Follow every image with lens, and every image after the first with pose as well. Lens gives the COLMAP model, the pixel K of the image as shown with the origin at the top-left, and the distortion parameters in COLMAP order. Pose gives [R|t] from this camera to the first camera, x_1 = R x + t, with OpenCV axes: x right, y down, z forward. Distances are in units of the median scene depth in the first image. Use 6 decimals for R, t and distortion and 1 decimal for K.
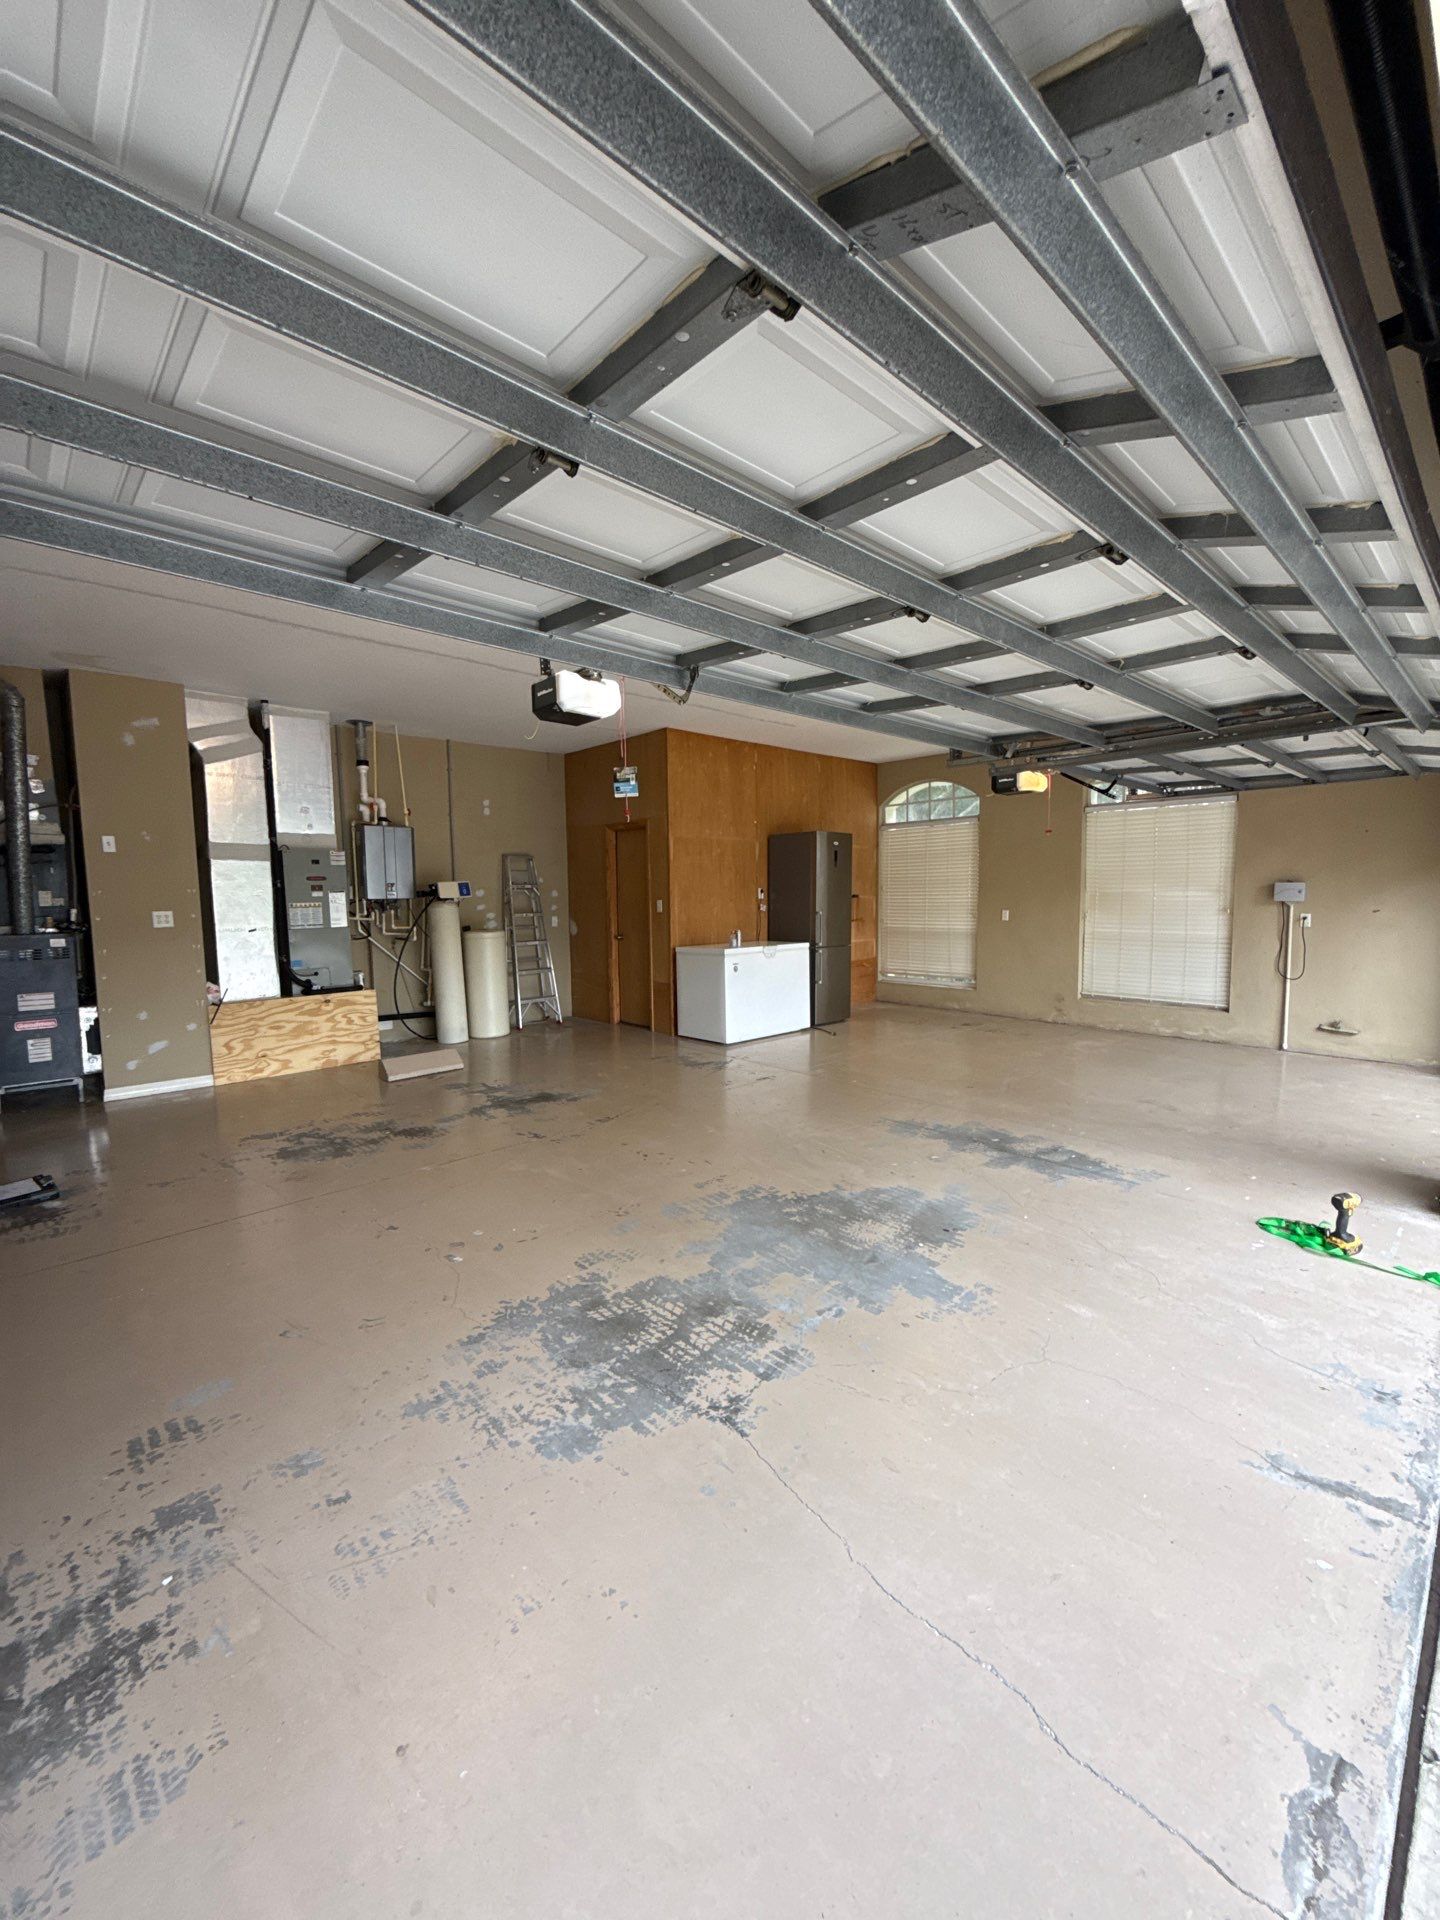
lens RADIAL K [[768.9, 0, 724.9], [0, 768.9, 950.3], [0, 0, 1]] dist [-0.000072, -0.000425]
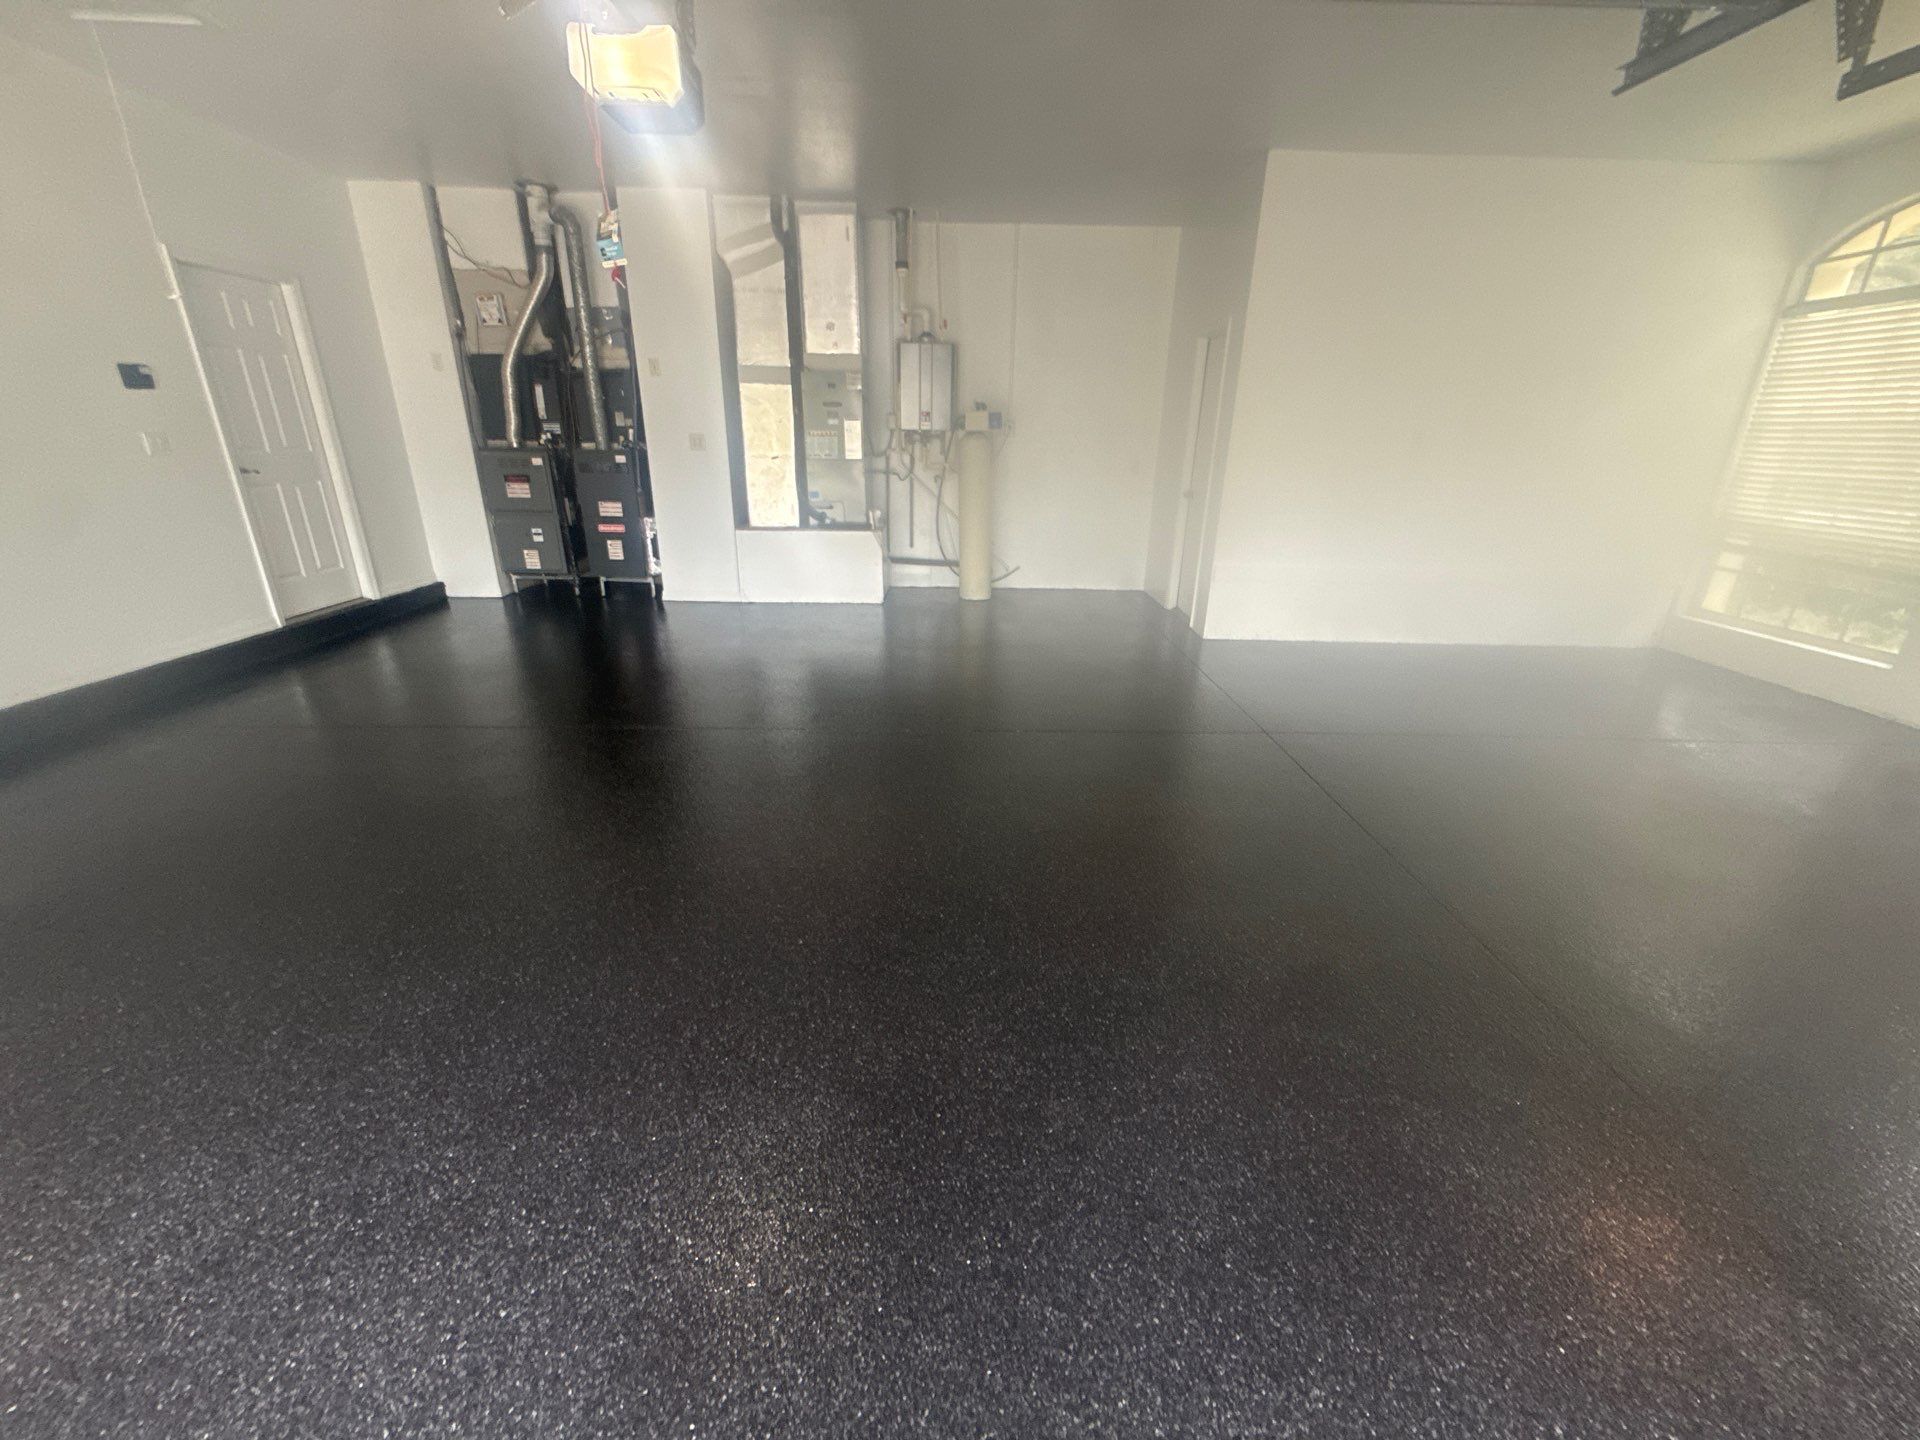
lens RADIAL K [[768.9, 0, 961.1], [0, 768.9, 724.3], [0, 0, 1]] dist [-0.000072, -0.000425]
pose [[0.737773, 0.263613, -0.621449, 0.391201], [-0.079300, 0.948070, 0.308019, -0.031501], [0.670375, -0.177967, 0.720365, 0.471268]]
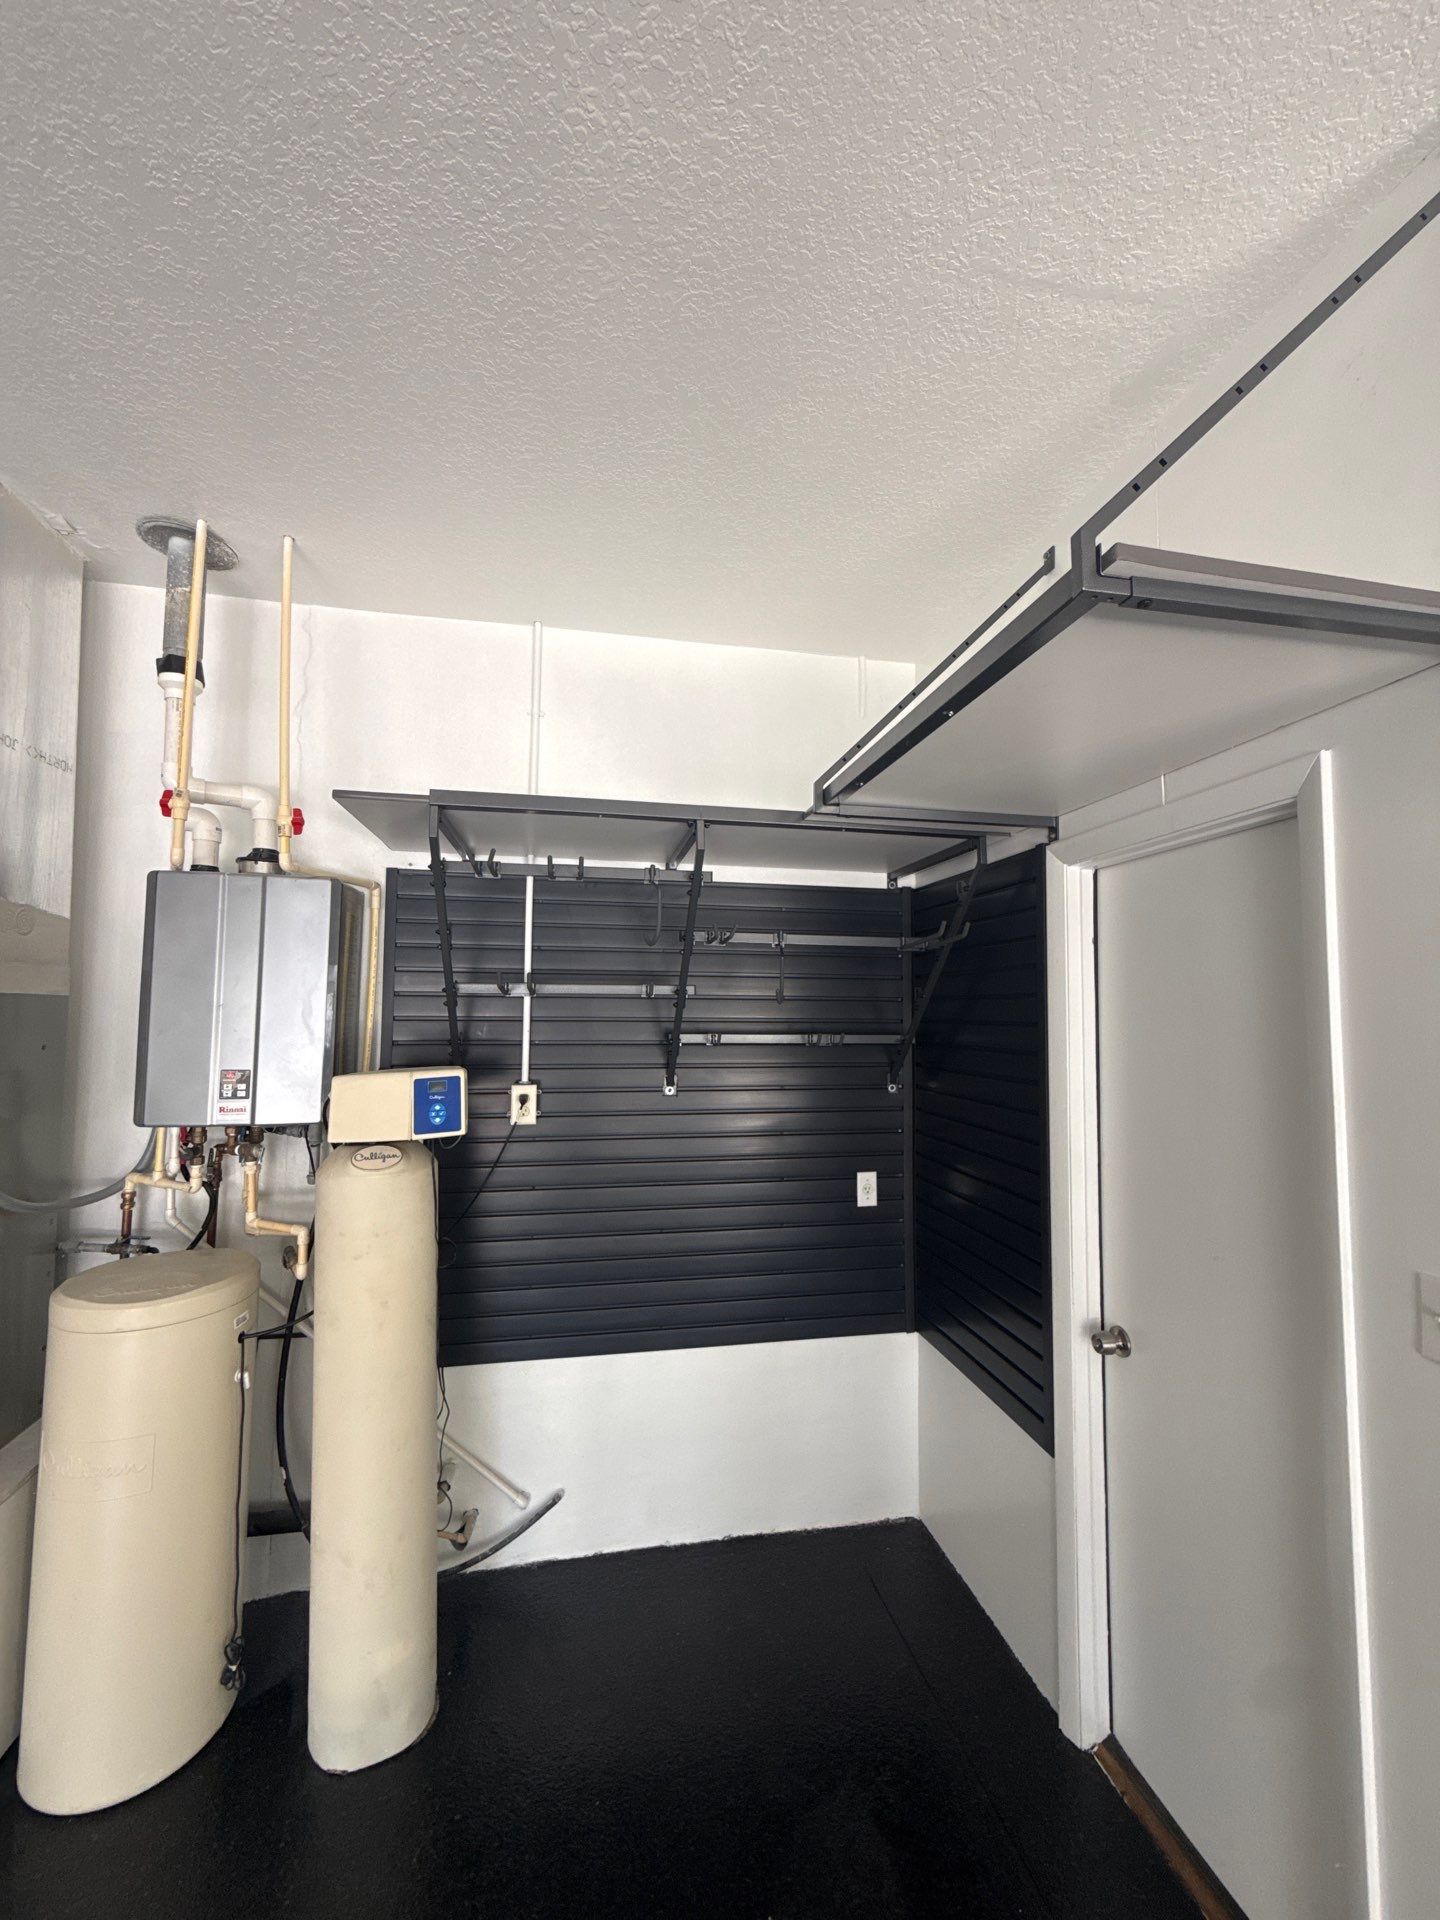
lens RADIAL K [[768.9, 0, 722.3], [0, 768.9, 959.0], [0, 0, 1]] dist [-0.000072, -0.000425]
pose [[0.841718, -0.014056, -0.539735, -0.194303], [-0.063725, 0.990087, -0.125164, -0.158632], [0.536144, 0.139748, 0.832478, 1.300957]]
